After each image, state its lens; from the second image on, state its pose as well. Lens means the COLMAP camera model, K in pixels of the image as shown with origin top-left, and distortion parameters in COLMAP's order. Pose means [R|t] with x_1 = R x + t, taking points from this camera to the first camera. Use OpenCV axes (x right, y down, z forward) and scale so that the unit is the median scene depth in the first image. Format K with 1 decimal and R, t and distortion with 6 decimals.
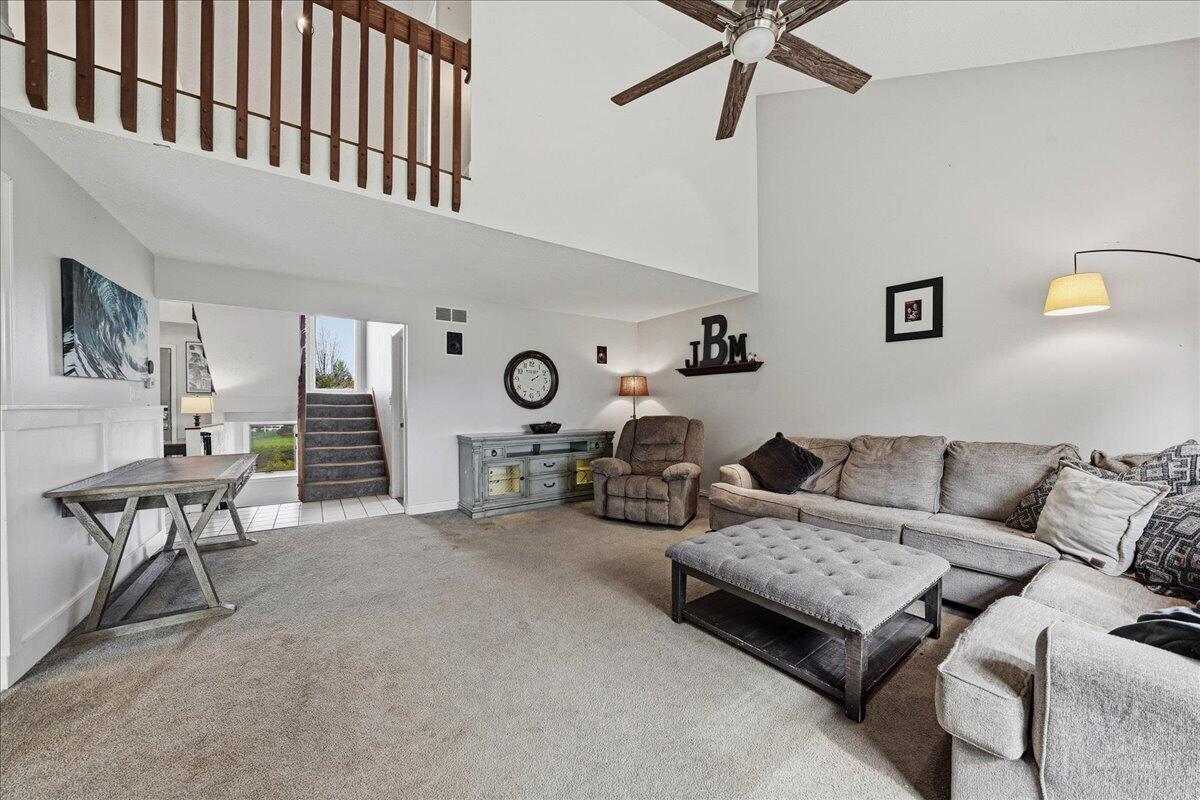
lens RADIAL K [[432.6, 0, 600.0], [0, 432.6, 400.0], [0, 0, 1]] dist [-0.016536, -0.000057]
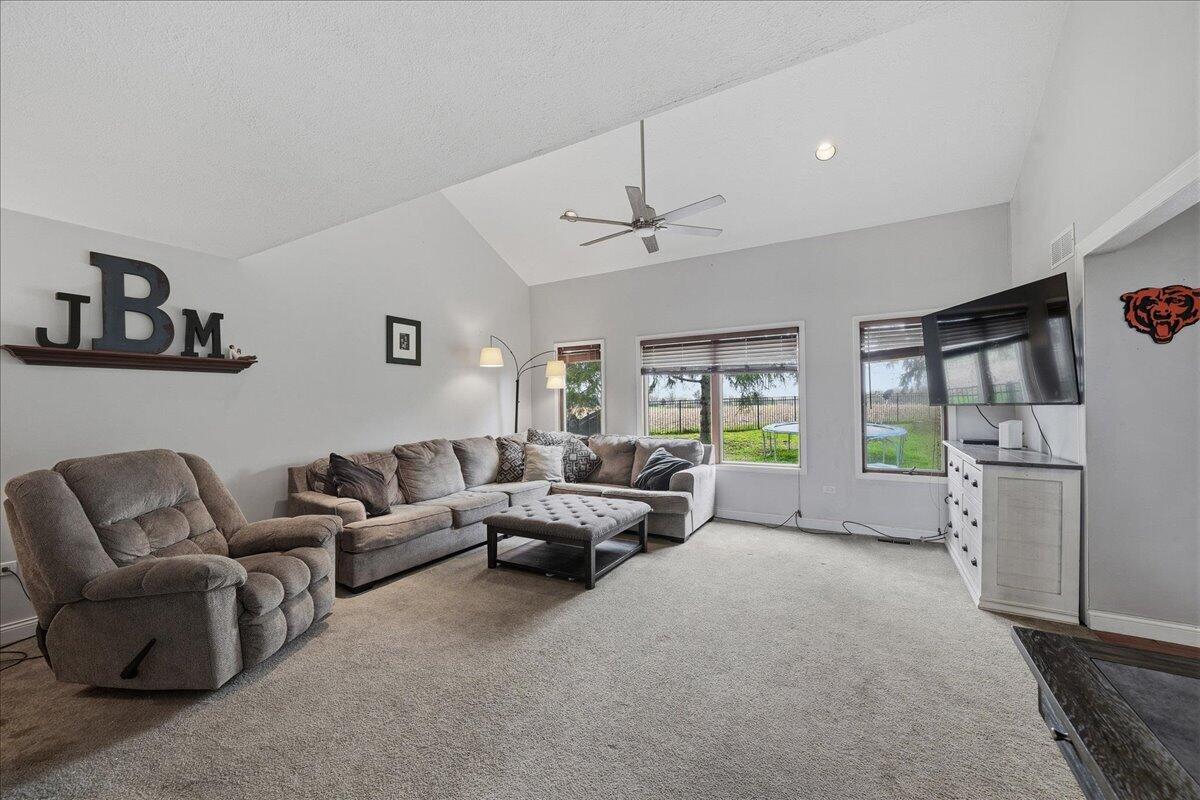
lens RADIAL K [[480.9, 0, 596.9], [0, 480.9, 403.4], [0, 0, 1]] dist [-0.000369, 0.000024]
pose [[-0.421840, 0.008690, 0.906628, -0.730438], [0.003549, 0.999962, -0.007933, -0.014567], [-0.906663, -0.000129, -0.421855, 1.030419]]
